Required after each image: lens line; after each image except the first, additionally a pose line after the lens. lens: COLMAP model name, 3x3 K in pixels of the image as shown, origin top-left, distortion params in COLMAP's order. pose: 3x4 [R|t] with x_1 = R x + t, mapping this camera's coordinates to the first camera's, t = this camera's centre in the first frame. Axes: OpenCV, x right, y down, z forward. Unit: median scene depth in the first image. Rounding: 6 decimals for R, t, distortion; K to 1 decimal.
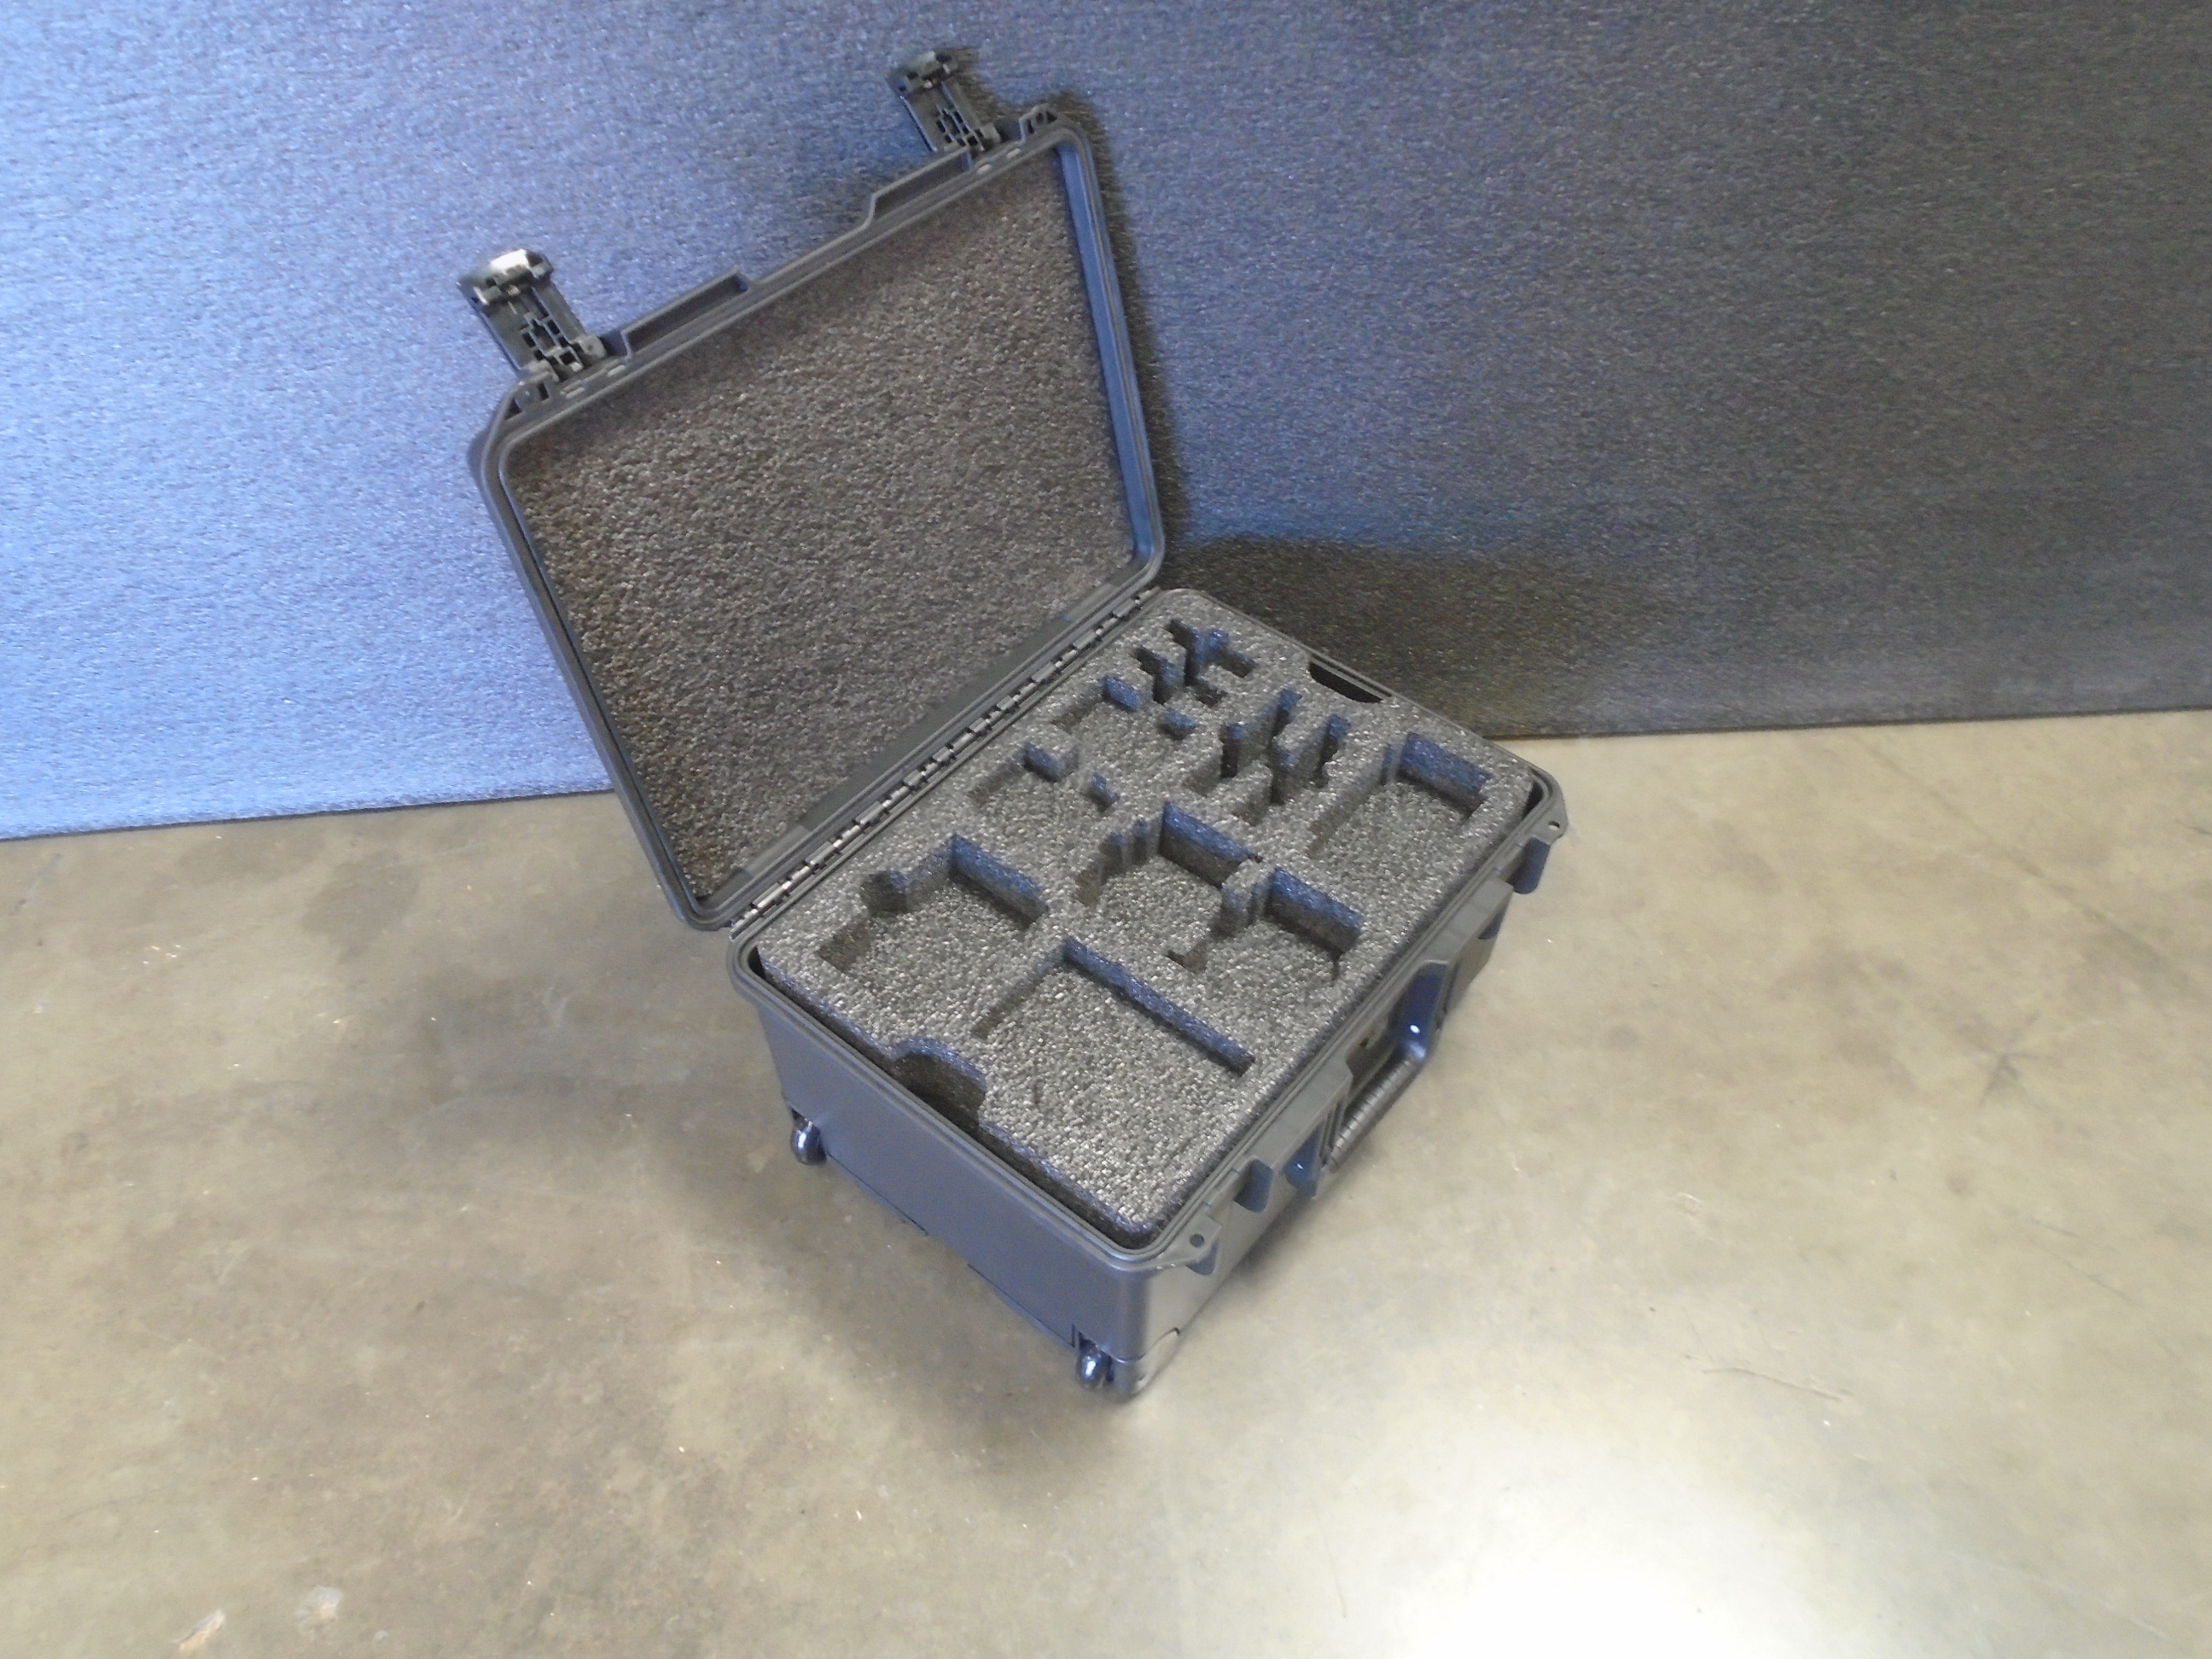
lens RADIAL K [[1697.4, 0, 1068.9], [0, 1697.4, 812.3], [0, 0, 1]] dist [-0.013020, 0.004059]
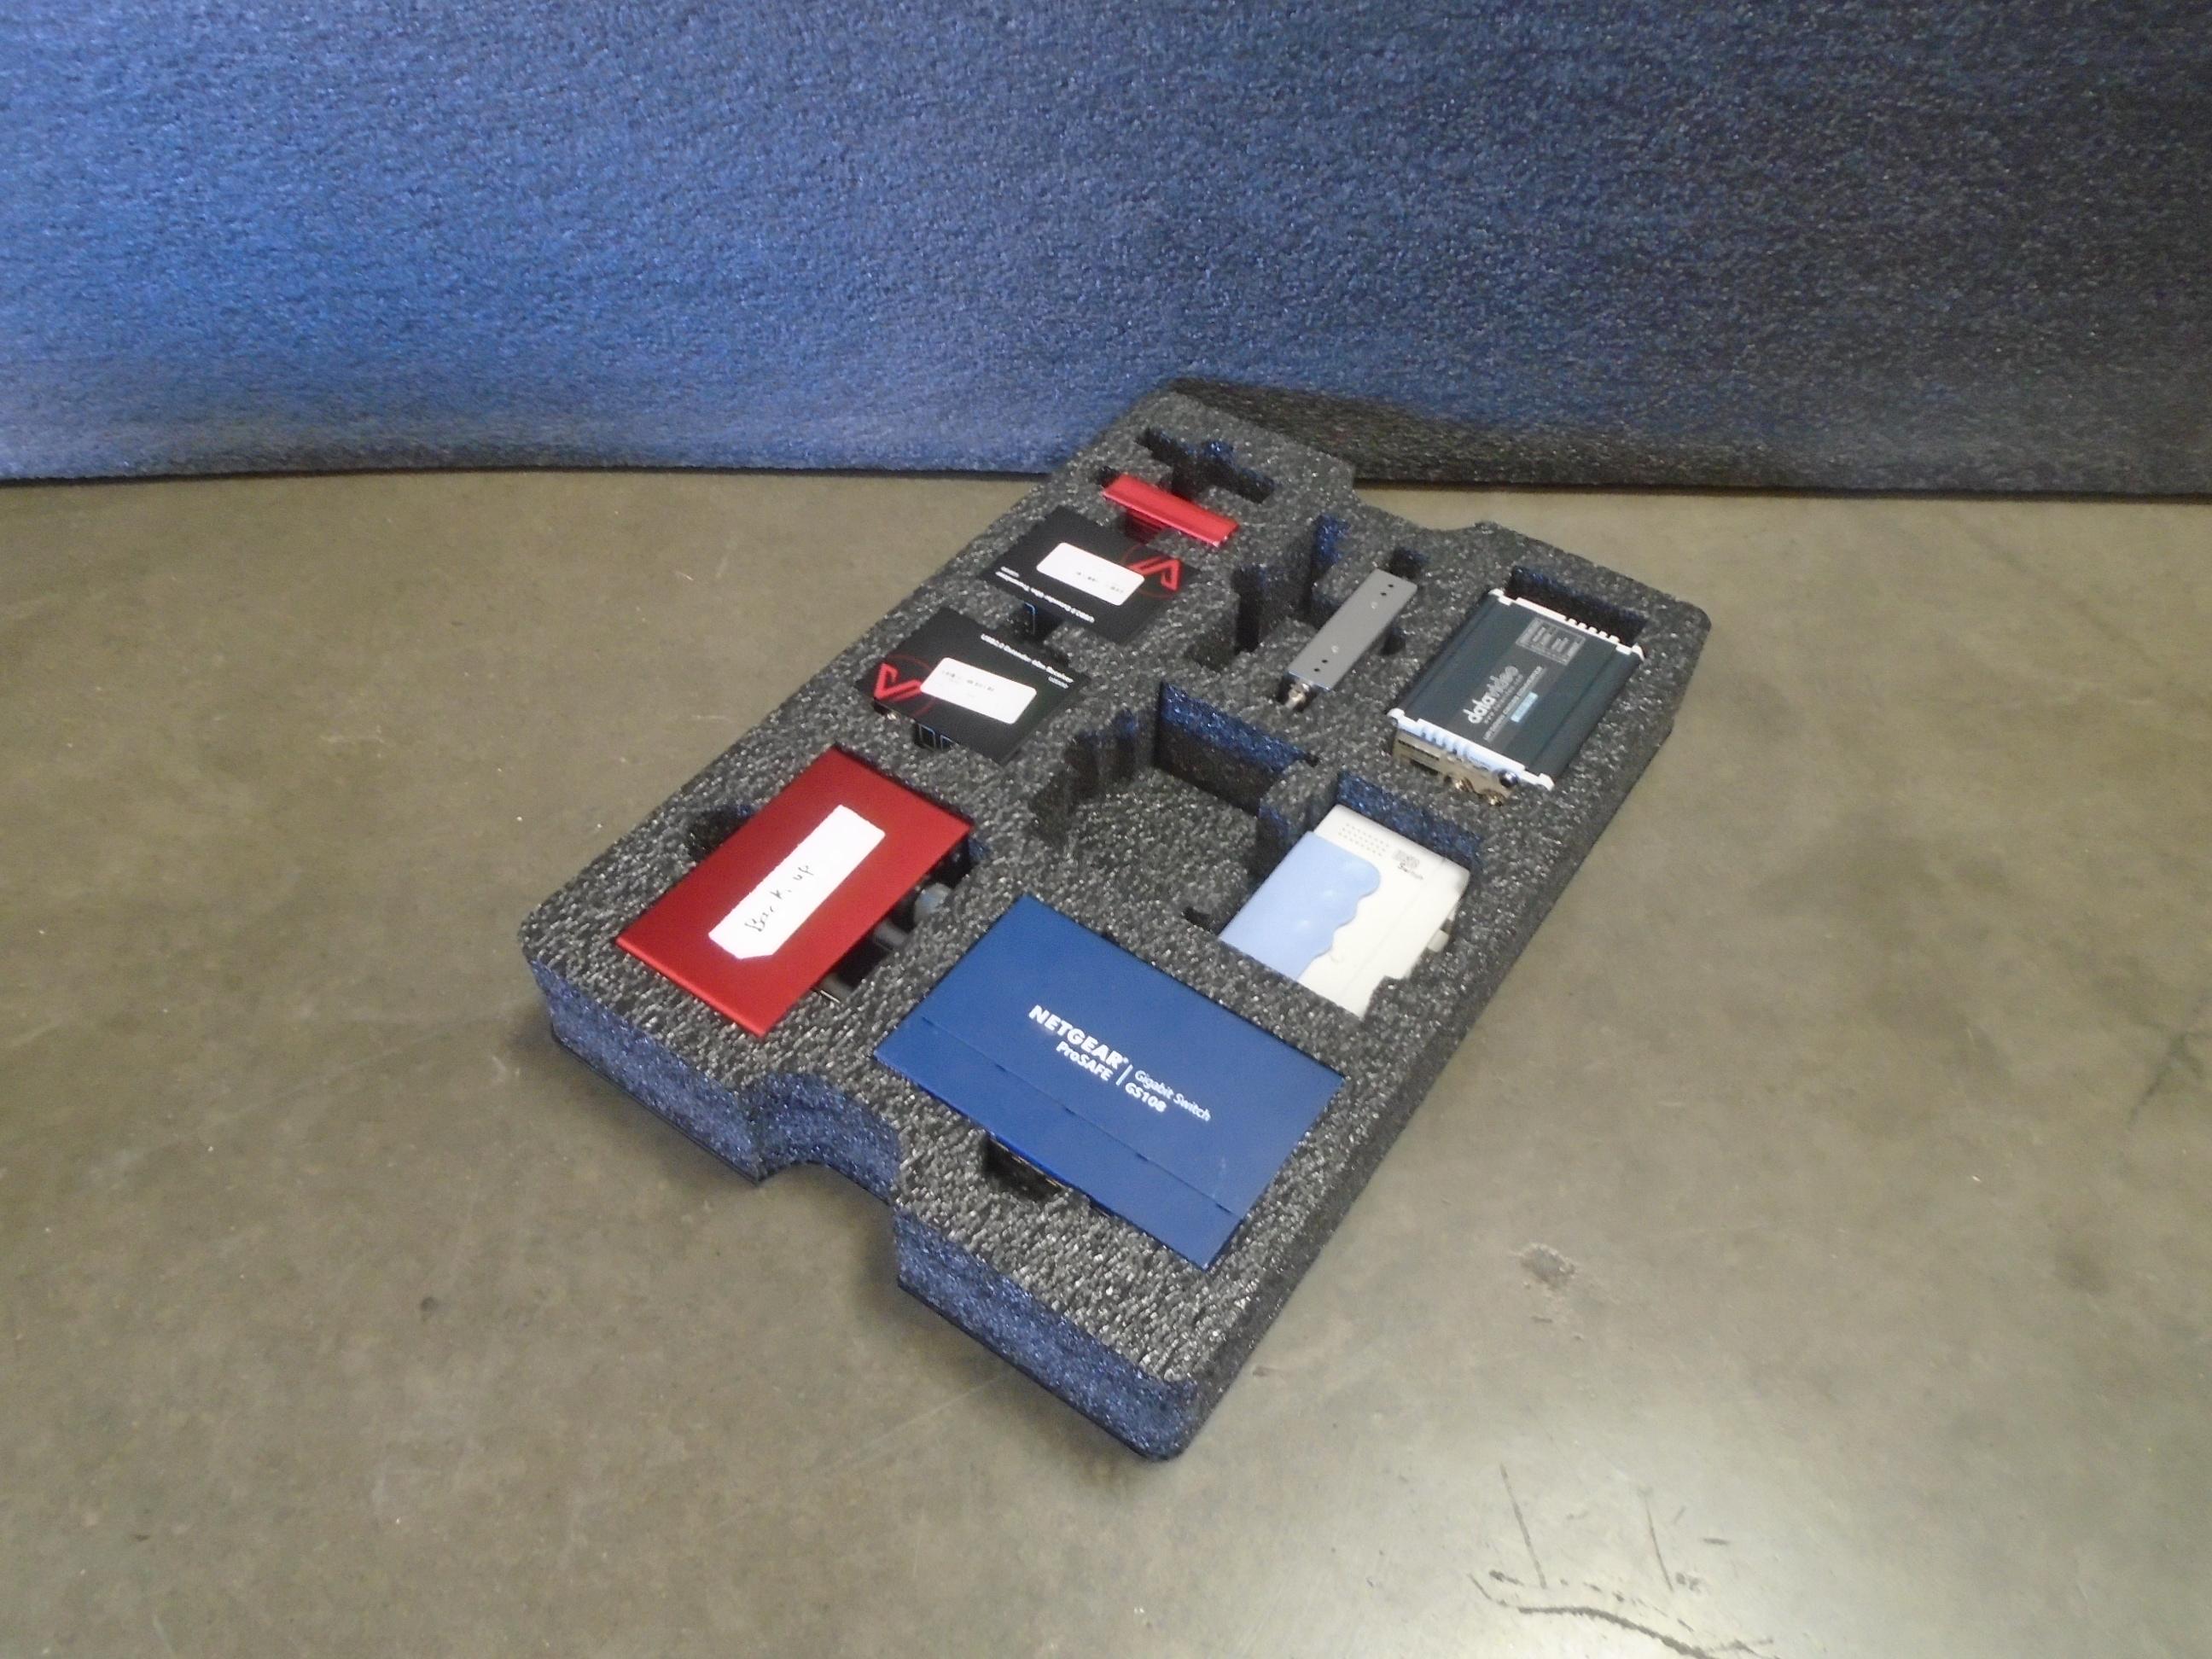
lens RADIAL K [[1707.8, 0, 1077.7], [0, 1707.8, 810.9], [0, 0, 1]] dist [-0.007568, -0.000934]
pose [[0.996701, 0.061899, -0.052487, 0.228023], [-0.061316, 0.998038, 0.012648, 0.088635], [0.053167, -0.009388, 0.998542, 0.443057]]
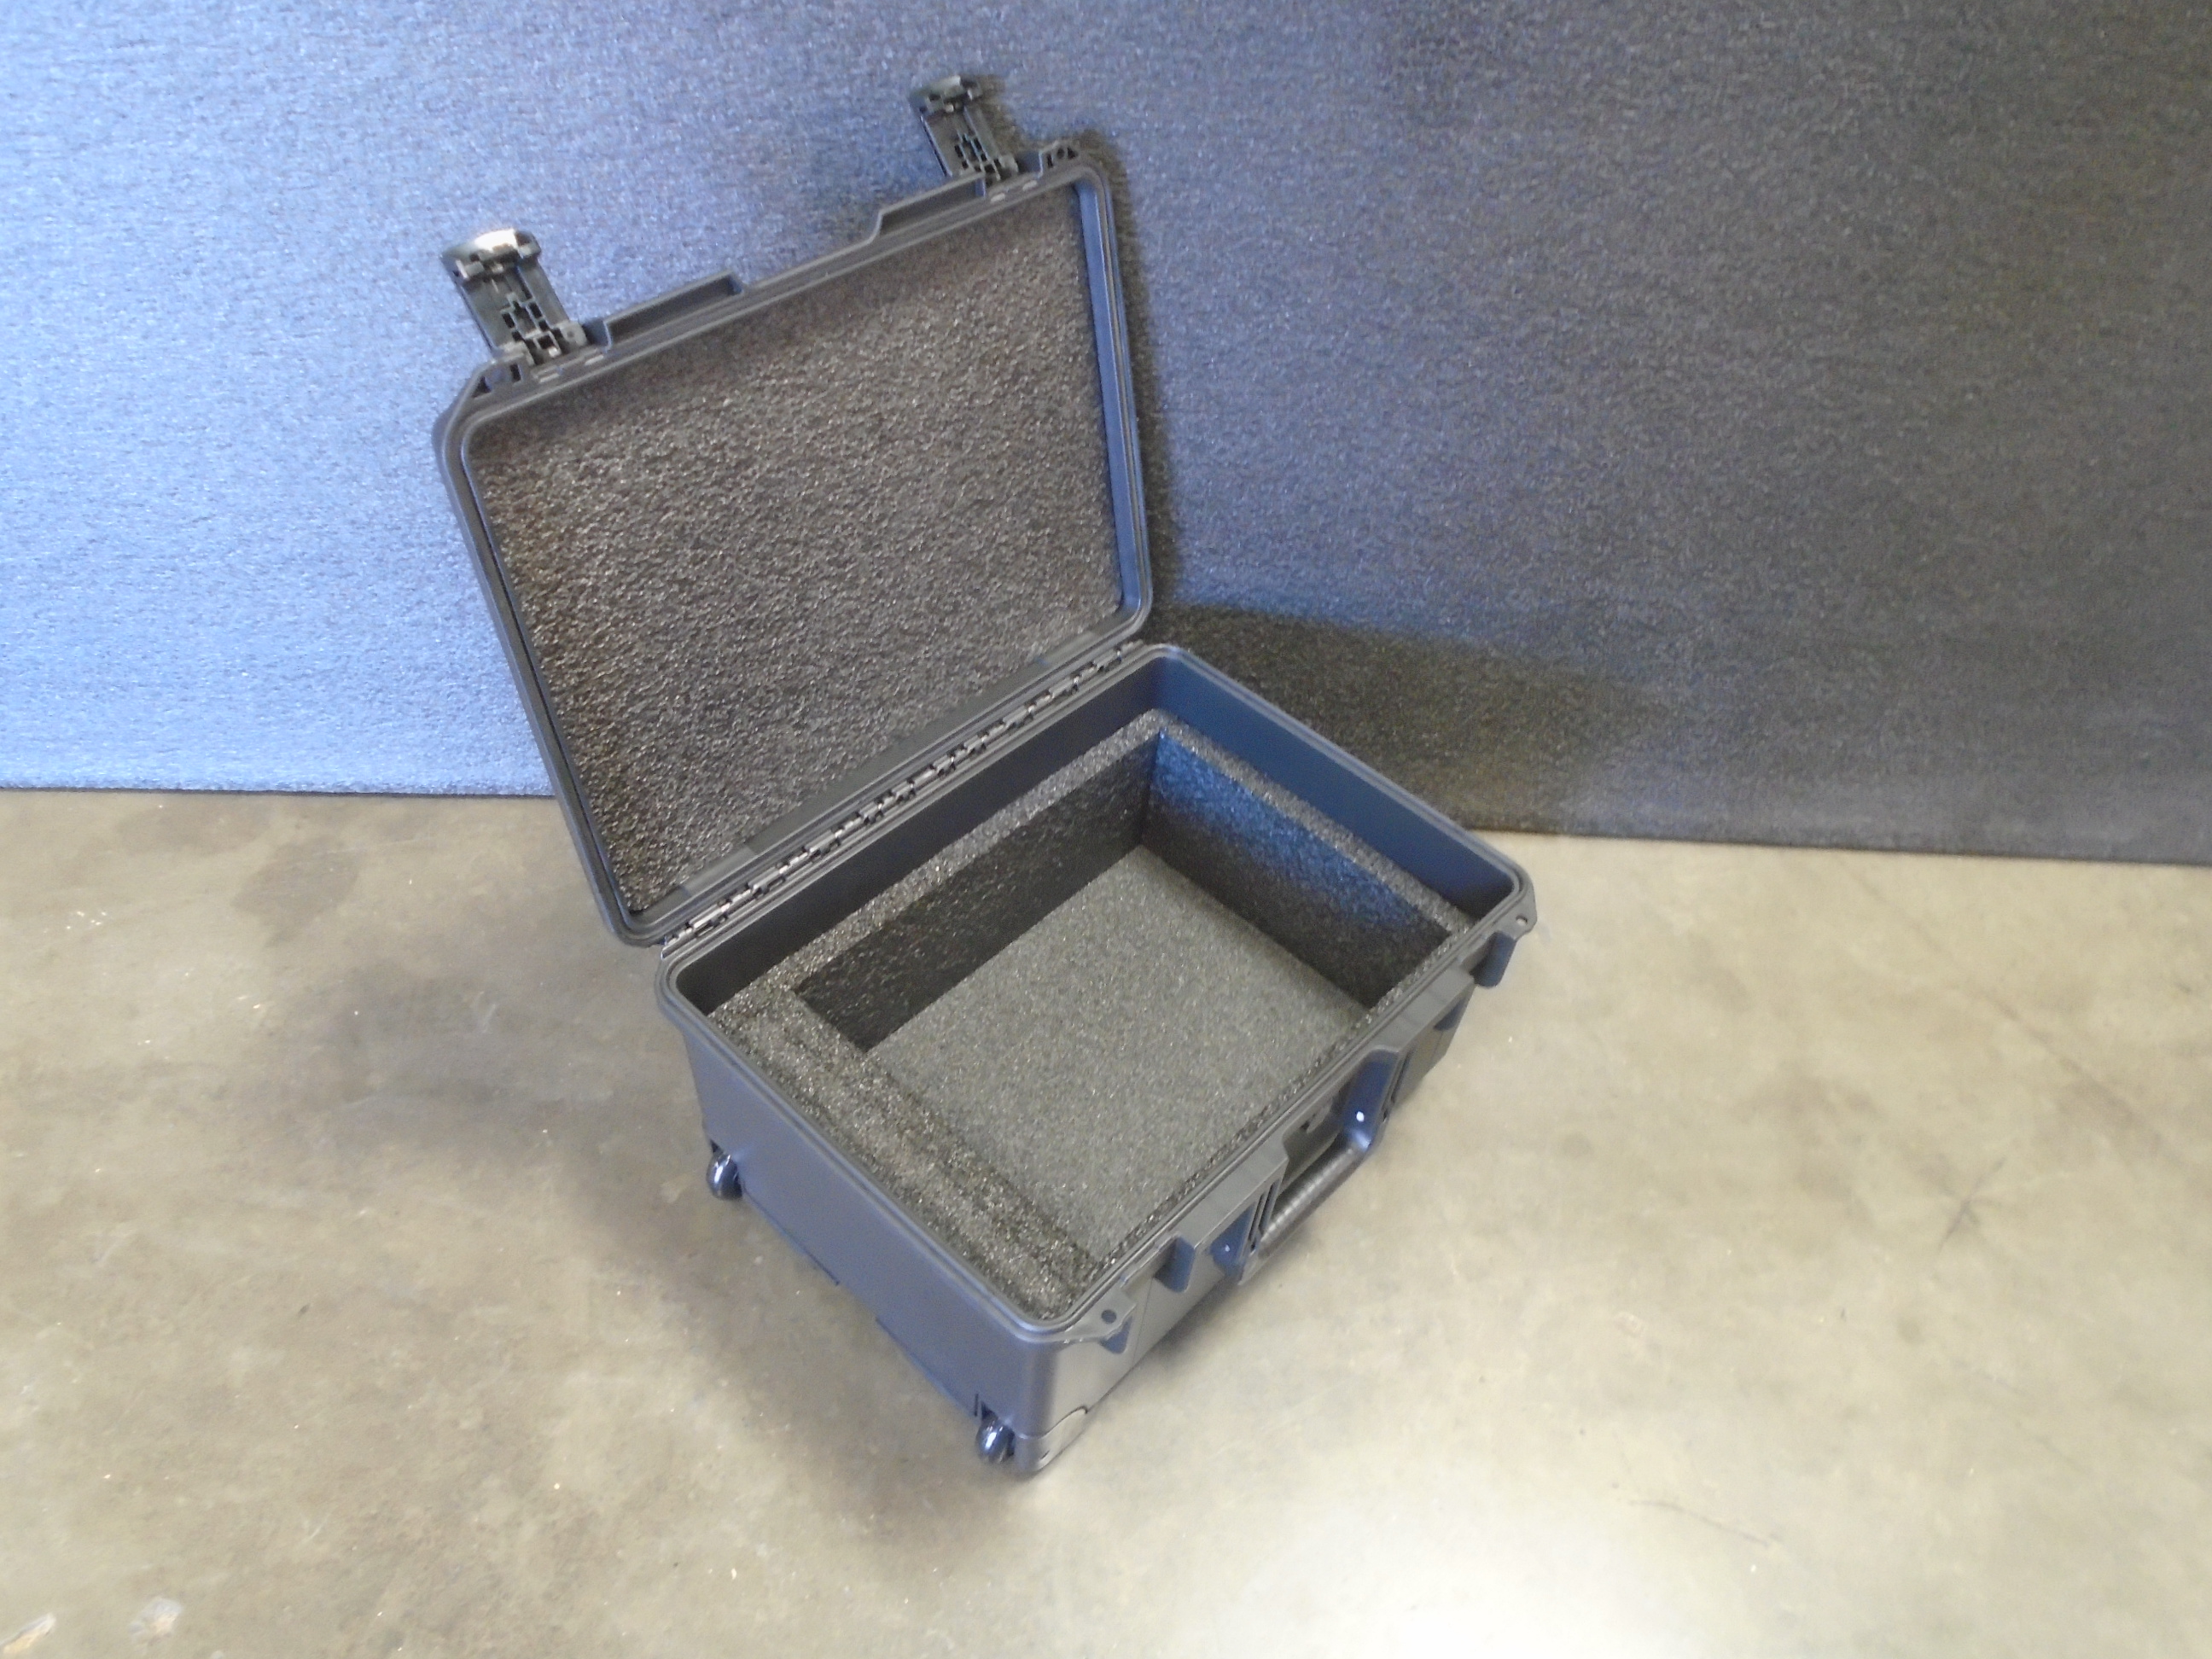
lens RADIAL K [[1695.0, 0, 1071.8], [0, 1695.0, 810.8], [0, 0, 1]] dist [-0.009549, -0.000738]
pose [[0.995630, 0.093330, 0.003186, 0.018996], [-0.093151, 0.994974, -0.036731, 0.004774], [-0.006598, 0.036274, 0.999320, 0.028078]]
